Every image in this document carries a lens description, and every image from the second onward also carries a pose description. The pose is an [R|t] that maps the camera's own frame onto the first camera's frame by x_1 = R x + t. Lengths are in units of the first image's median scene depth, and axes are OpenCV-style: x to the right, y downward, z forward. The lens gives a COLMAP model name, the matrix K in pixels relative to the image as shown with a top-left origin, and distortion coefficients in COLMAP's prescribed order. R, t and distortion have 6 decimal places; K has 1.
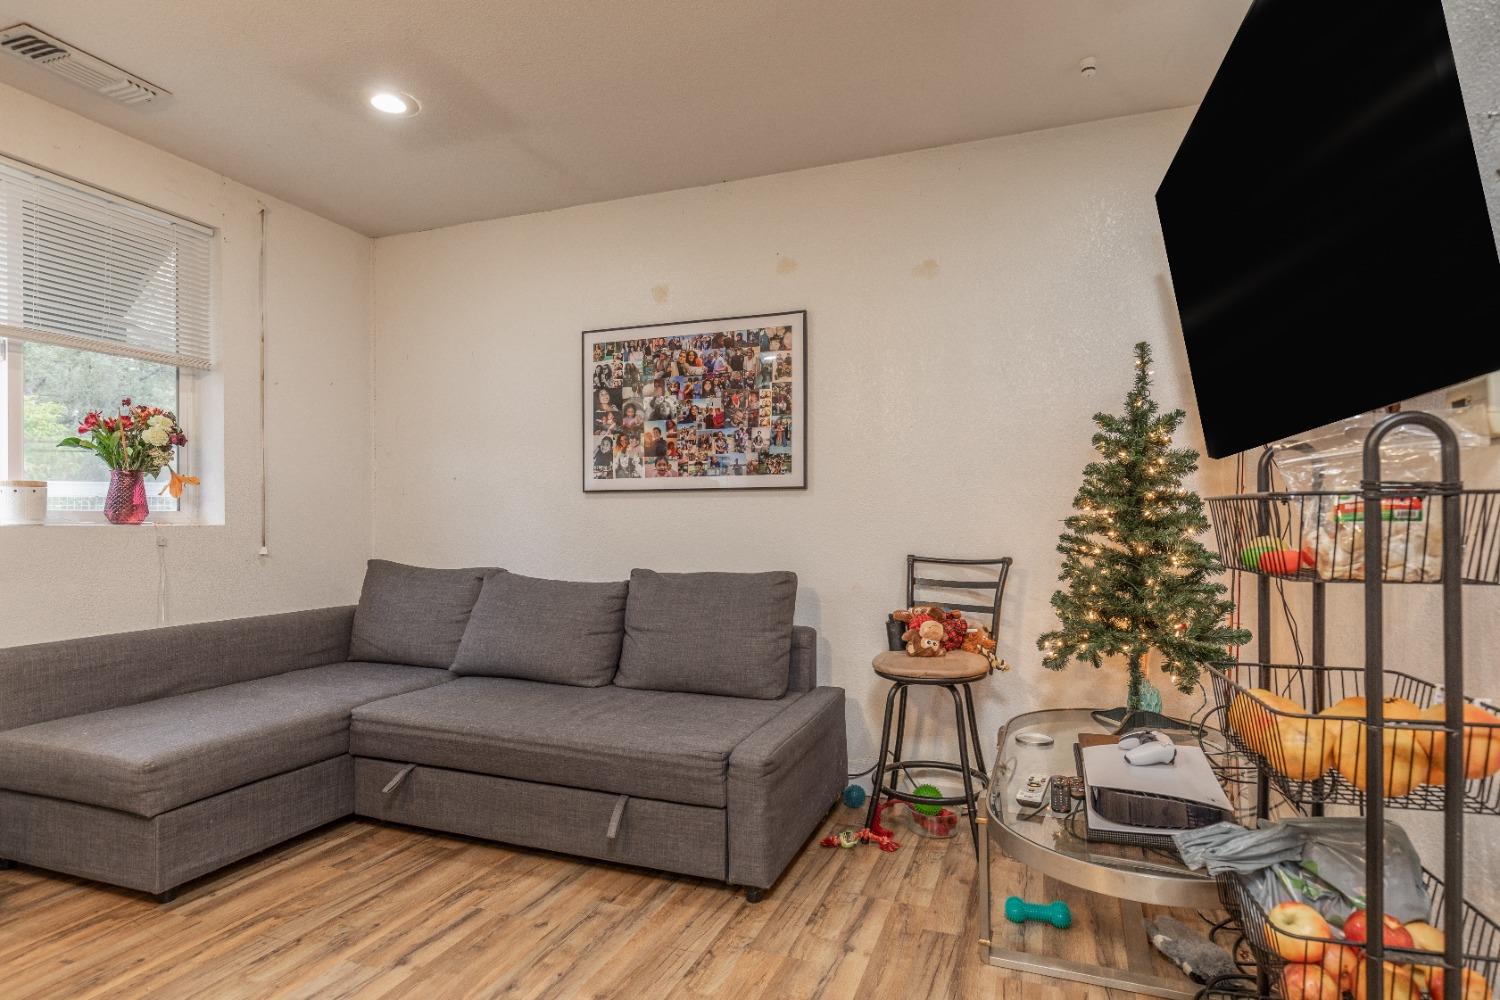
lens RADIAL K [[789.1, 0, 751.1], [0, 789.1, 509.7], [0, 0, 1]] dist [0.000586, 0.000040]
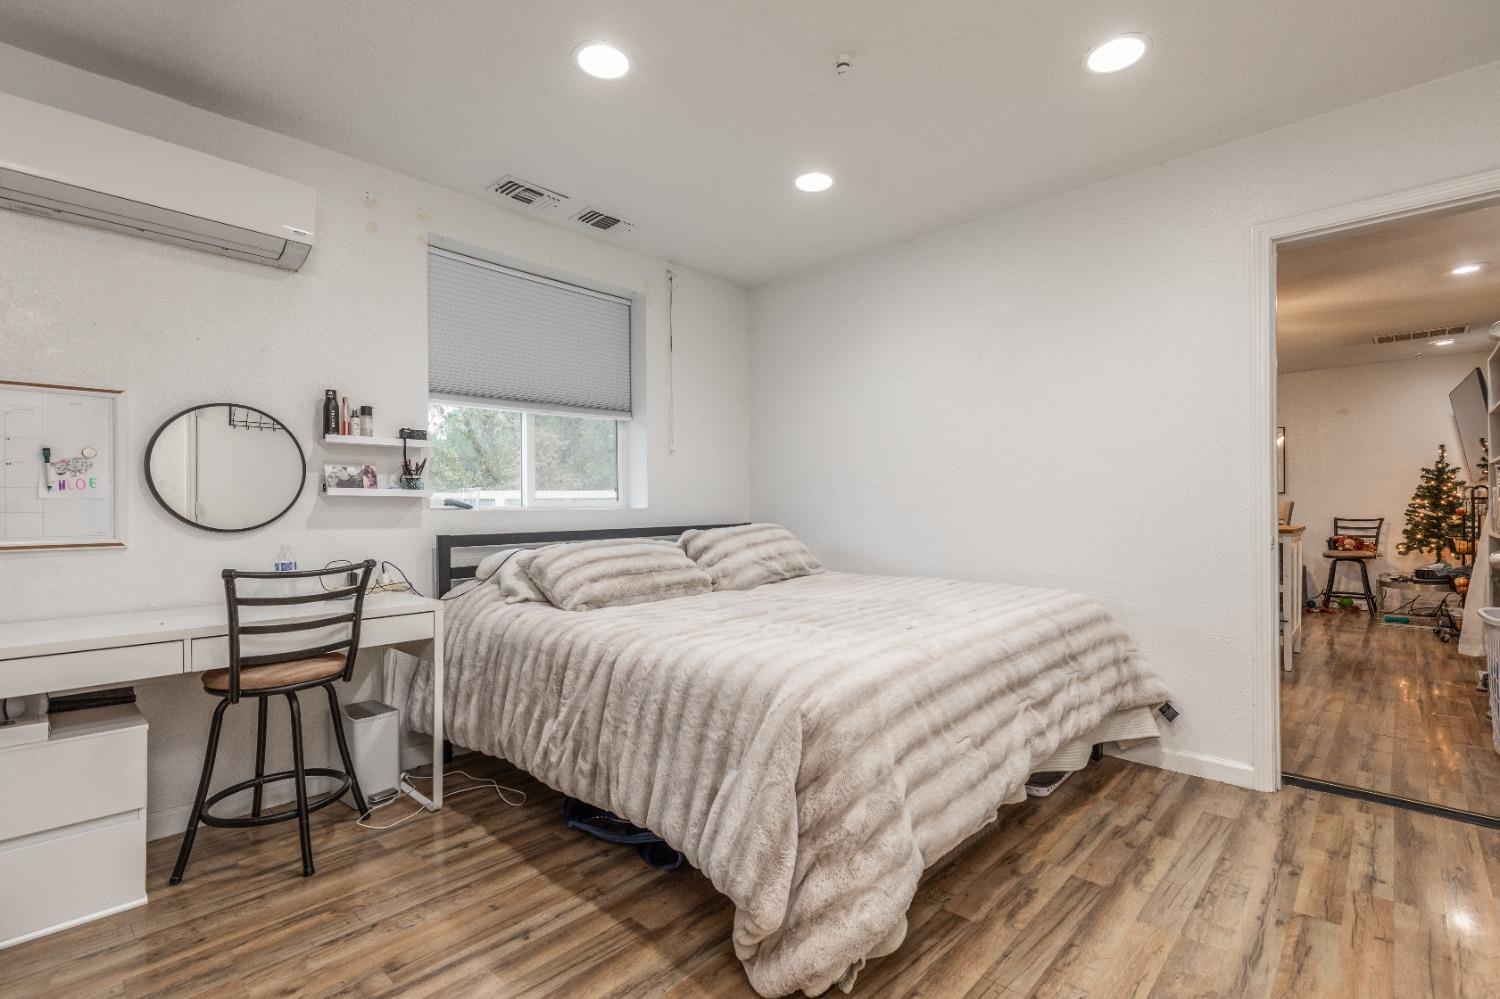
lens RADIAL K [[688.7, 0, 748.5], [0, 688.7, 499.1], [0, 0, 1]] dist [0.000851, -0.000073]
pose [[0.922711, -0.004399, -0.385467, -0.853768], [0.006431, 0.999971, 0.003980, -0.032490], [0.385439, -0.006151, 0.922713, -2.246626]]
